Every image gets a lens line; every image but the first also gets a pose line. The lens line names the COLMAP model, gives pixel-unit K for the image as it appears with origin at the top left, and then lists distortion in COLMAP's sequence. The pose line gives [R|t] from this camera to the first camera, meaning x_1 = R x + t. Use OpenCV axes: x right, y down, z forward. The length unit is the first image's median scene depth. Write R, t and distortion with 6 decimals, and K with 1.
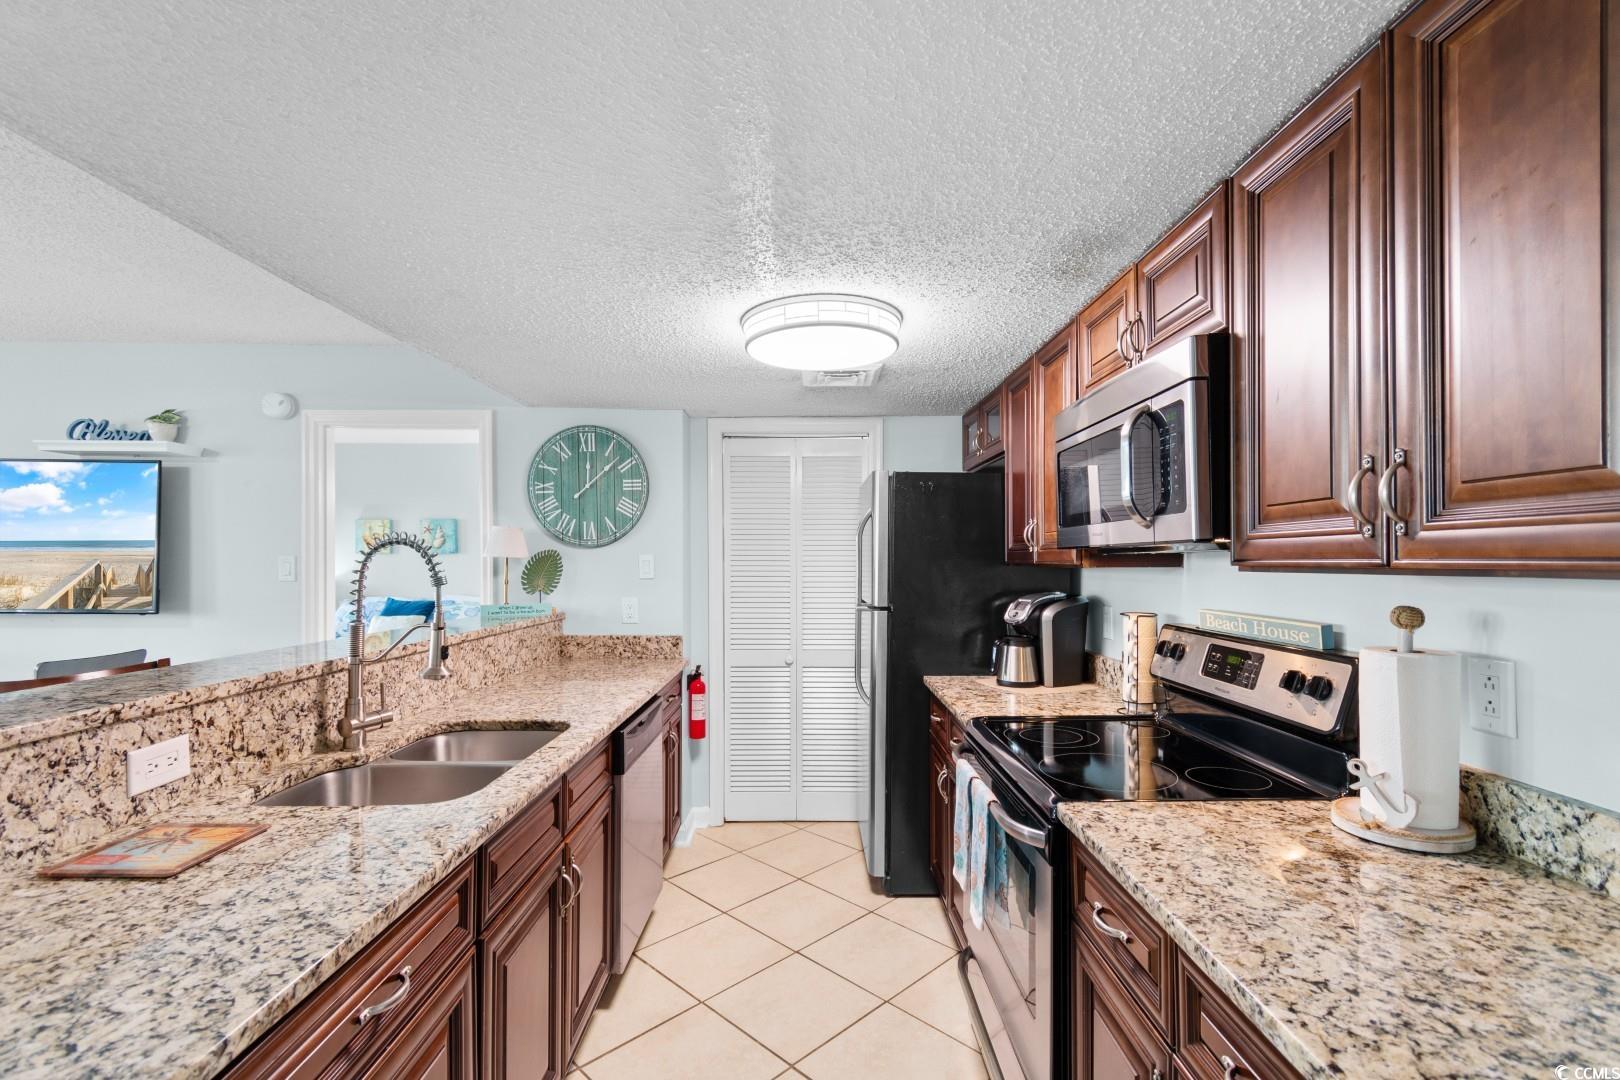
lens RADIAL K [[715.9, 0, 814.2], [0, 715.9, 563.9], [0, 0, 1]] dist [0.004106, -0.001190]
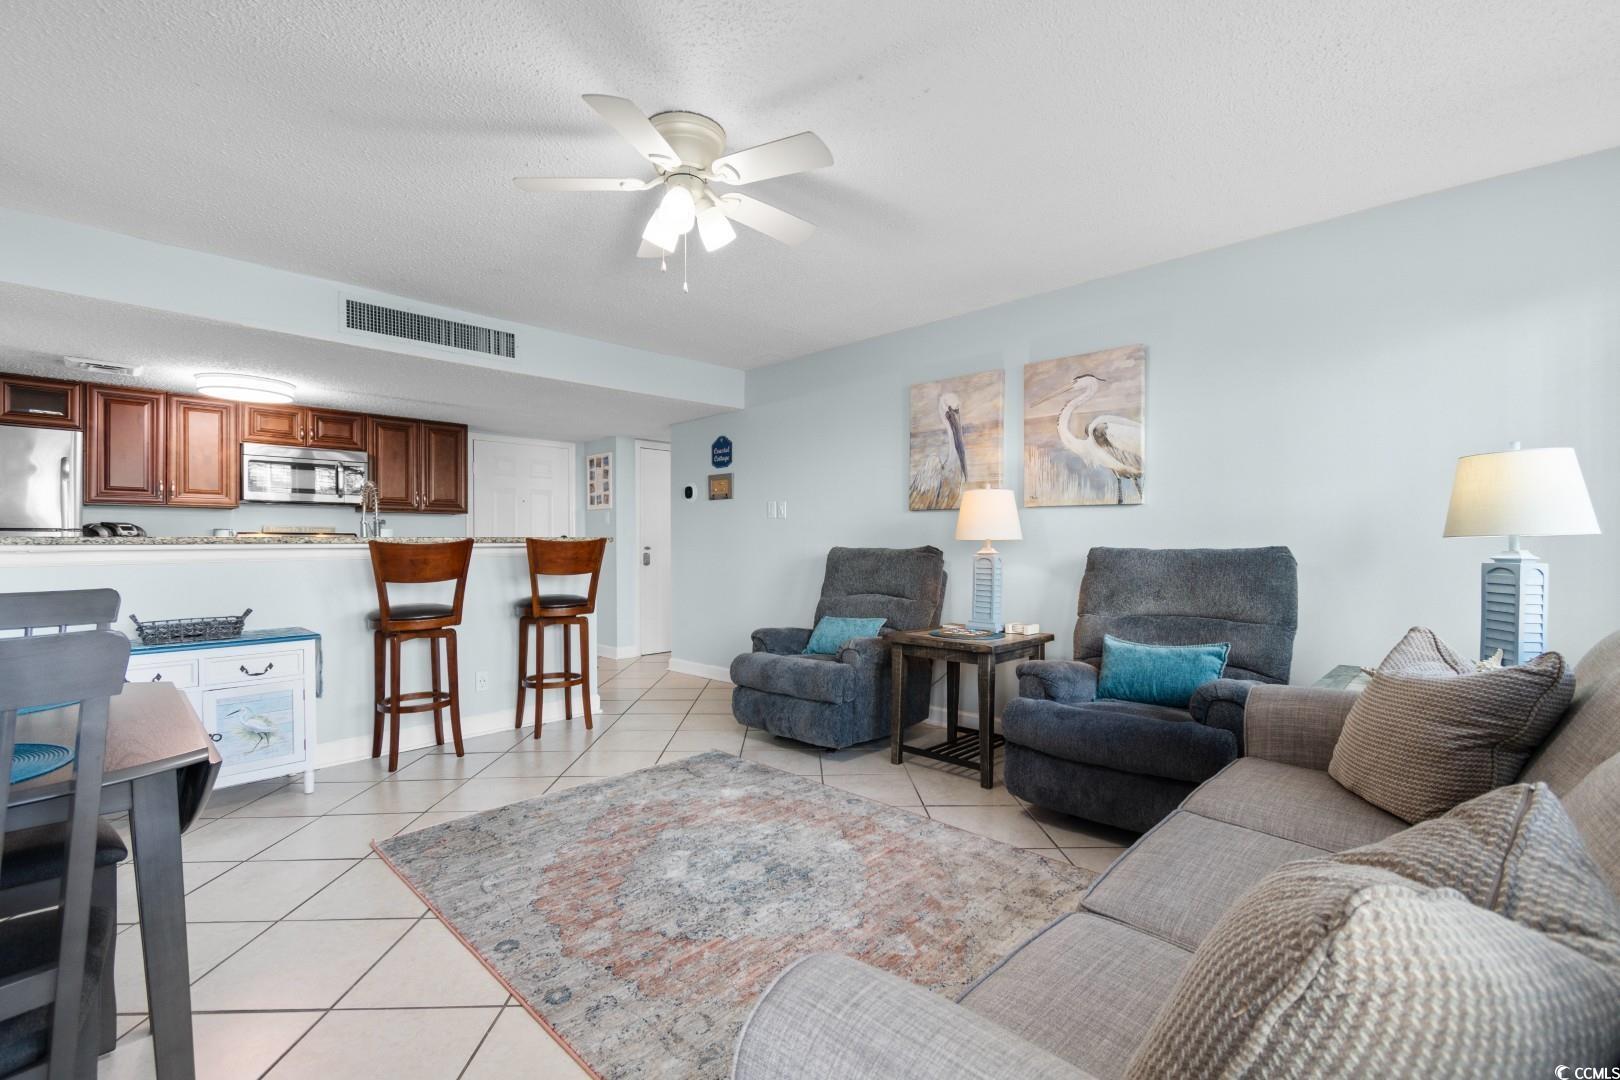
lens RADIAL K [[708.8, 0, 814.3], [0, 708.8, 545.8], [0, 0, 1]] dist [0.002831, -0.000738]
pose [[-0.713139, 0.002203, 0.701019, -2.644432], [0.007301, 0.999964, 0.004284, 0.136888], [-0.700985, 0.008173, -0.713129, 1.364858]]
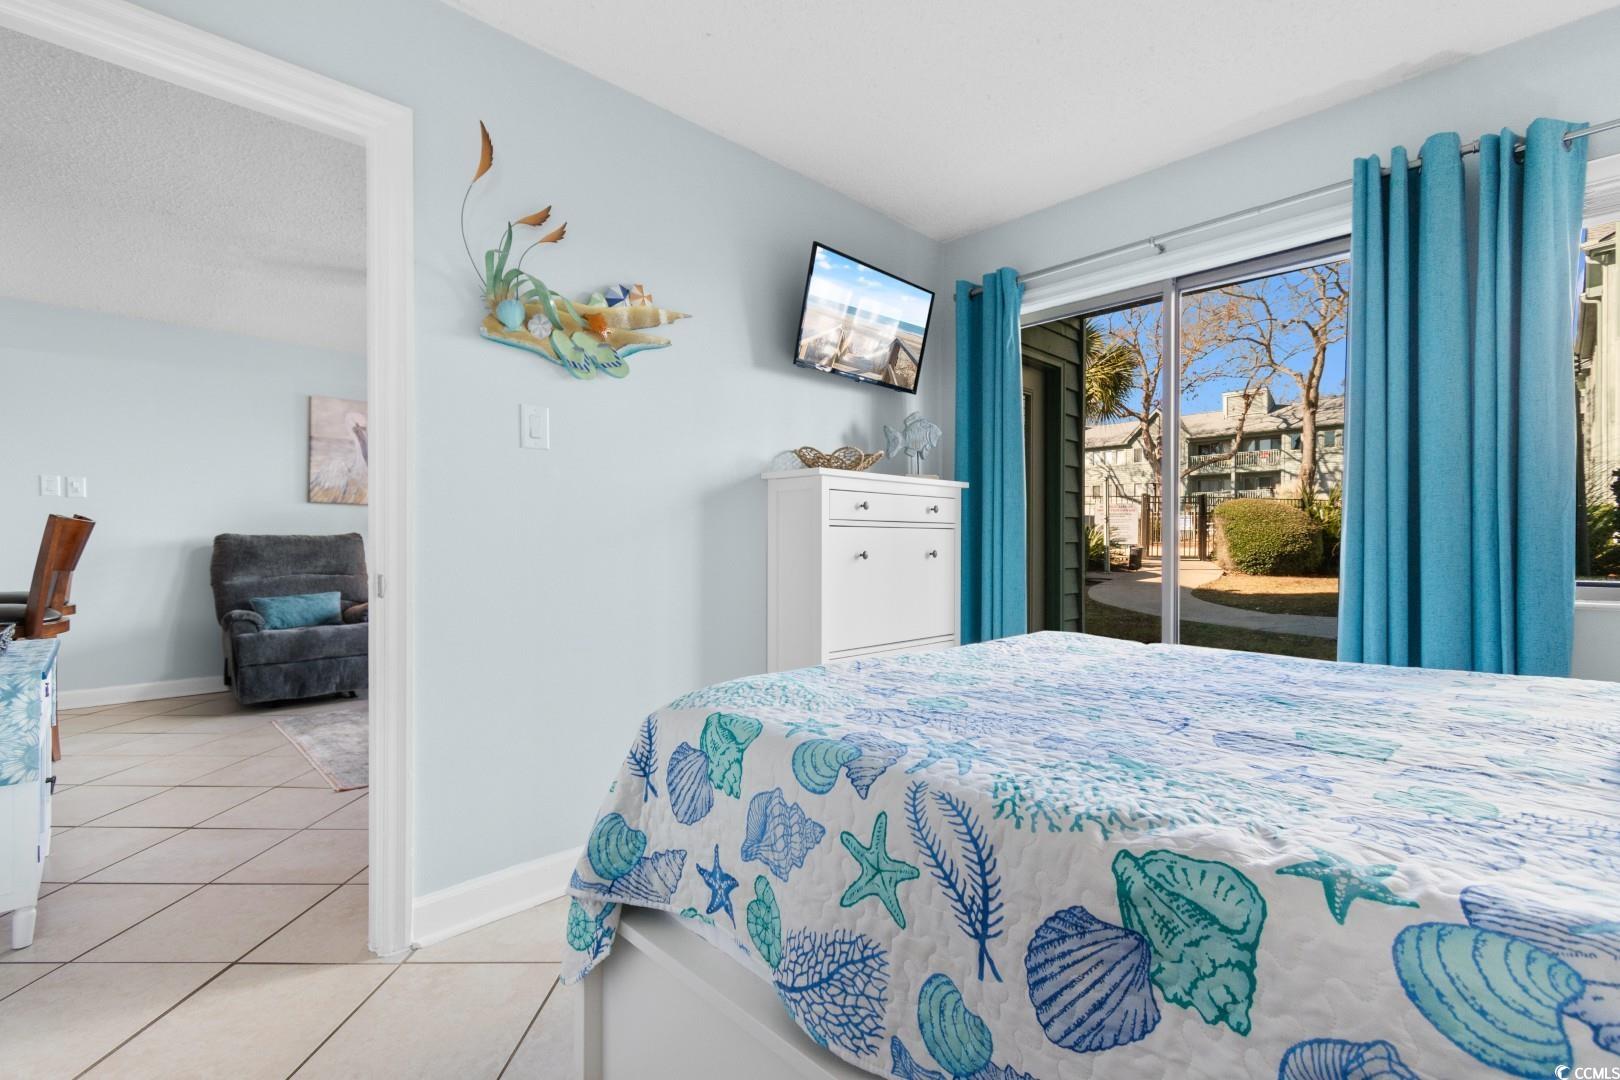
lens RADIAL K [[722.0, 0, 810.9], [0, 722.0, 543.9], [0, 0, 1]] dist [0.020578, -0.009913]
pose [[-0.725530, 0.005480, -0.688169, -0.919869], [-0.003202, 0.999931, 0.011338, 0.152868], [0.688183, 0.010429, -0.725462, 2.670952]]
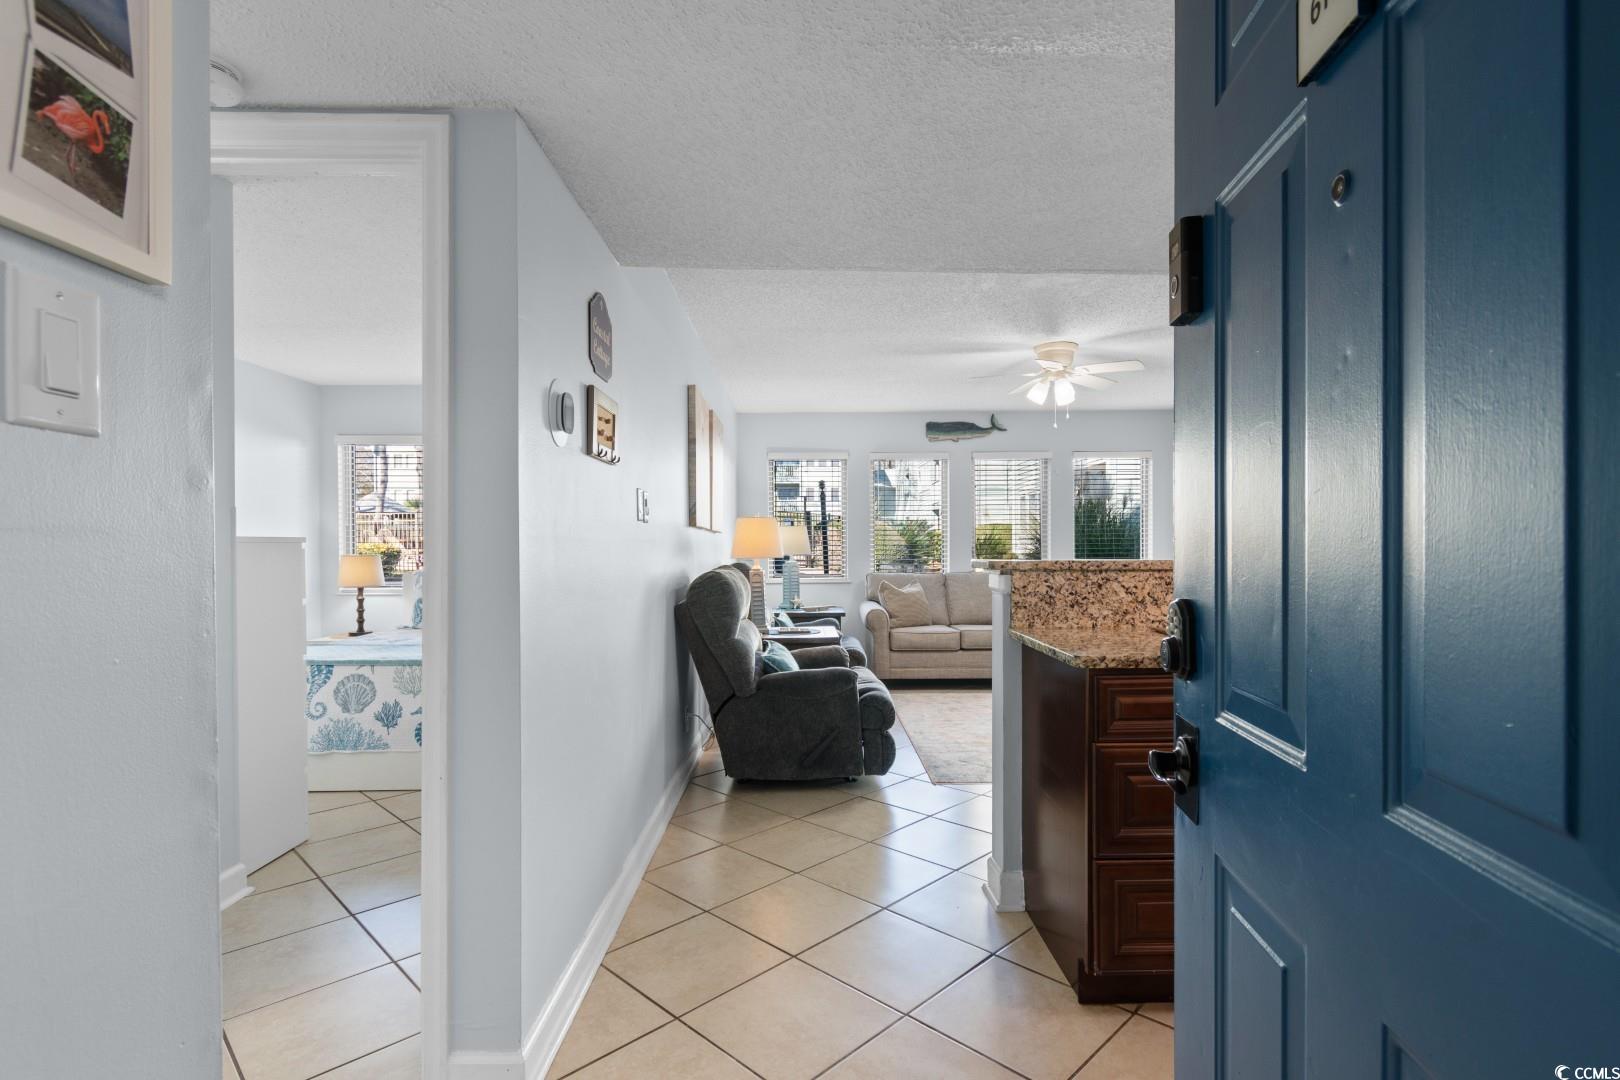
lens RADIAL K [[791.1, 0, 813.4], [0, 791.1, 548.9], [0, 0, 1]] dist [0.001743, -0.000024]
pose [[-0.001889, 0.006921, -0.999974, 0.646693], [-0.001066, 0.999975, 0.006923, 0.088260], [0.999998, 0.001079, -0.001881, -0.005324]]
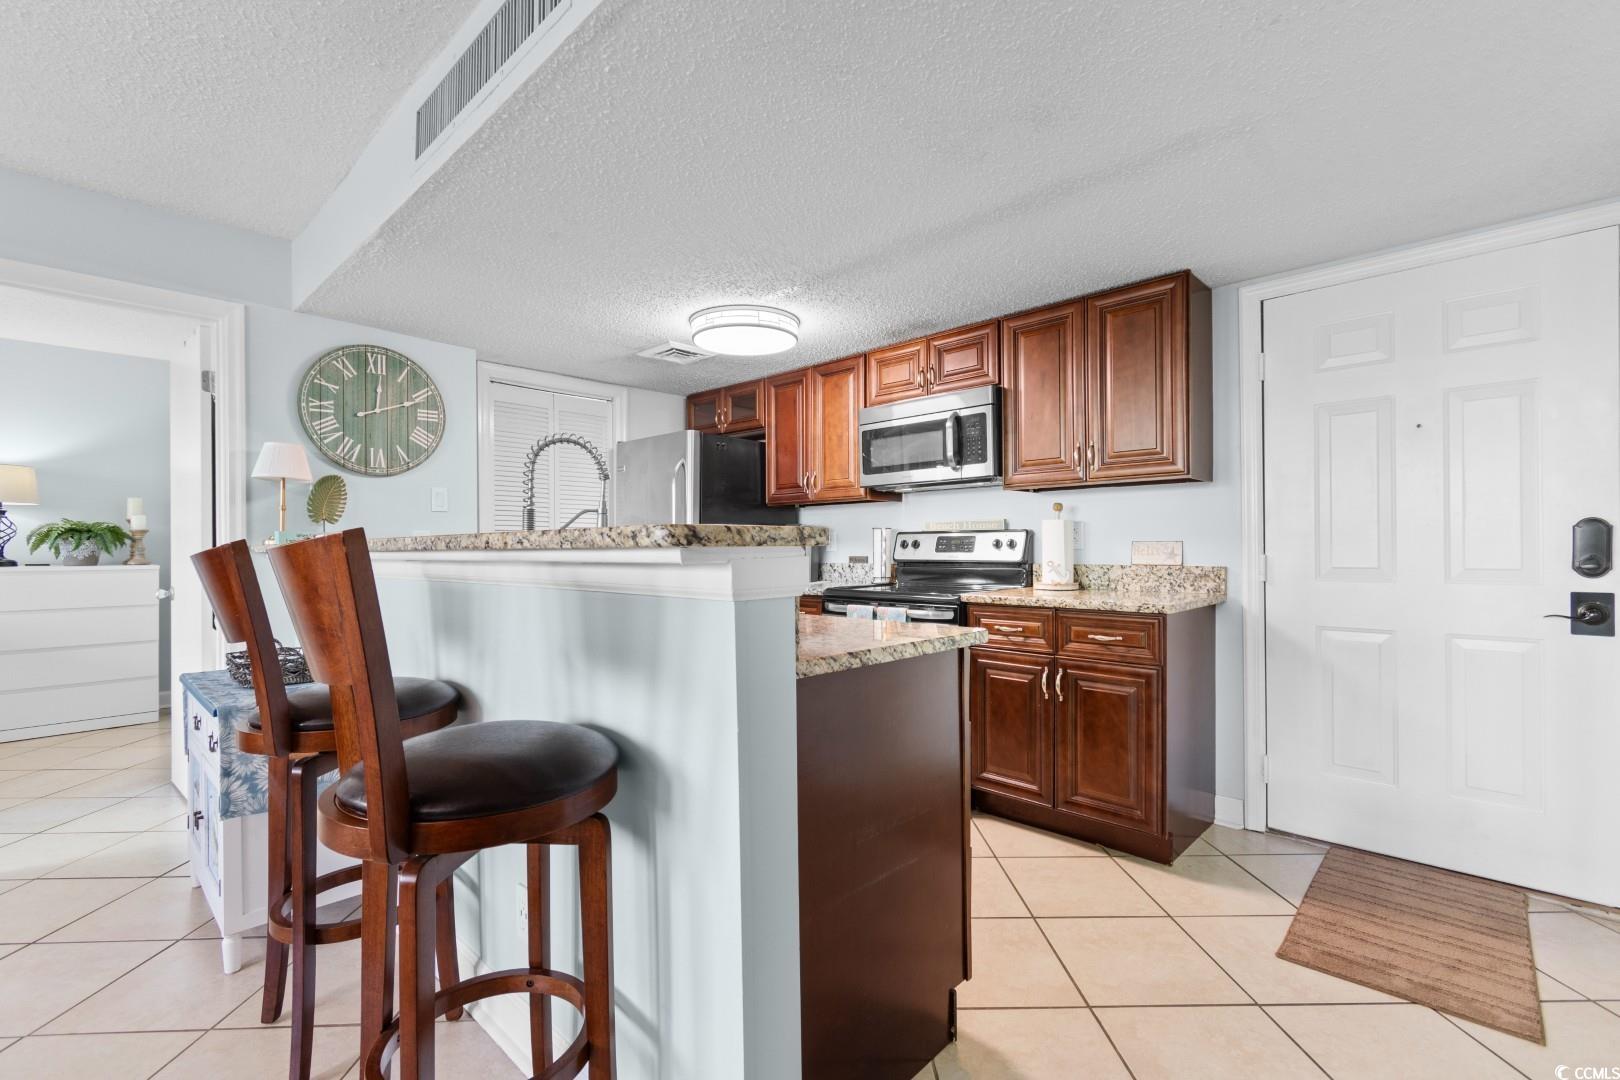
lens RADIAL K [[708.8, 0, 814.3], [0, 708.8, 545.8], [0, 0, 1]] dist [0.002831, -0.000738]
pose [[0.697239, 0.000896, 0.716838, -0.958793], [0.007124, 0.999941, -0.008180, 0.133008], [-0.716803, 0.010810, 0.697192, -0.100739]]
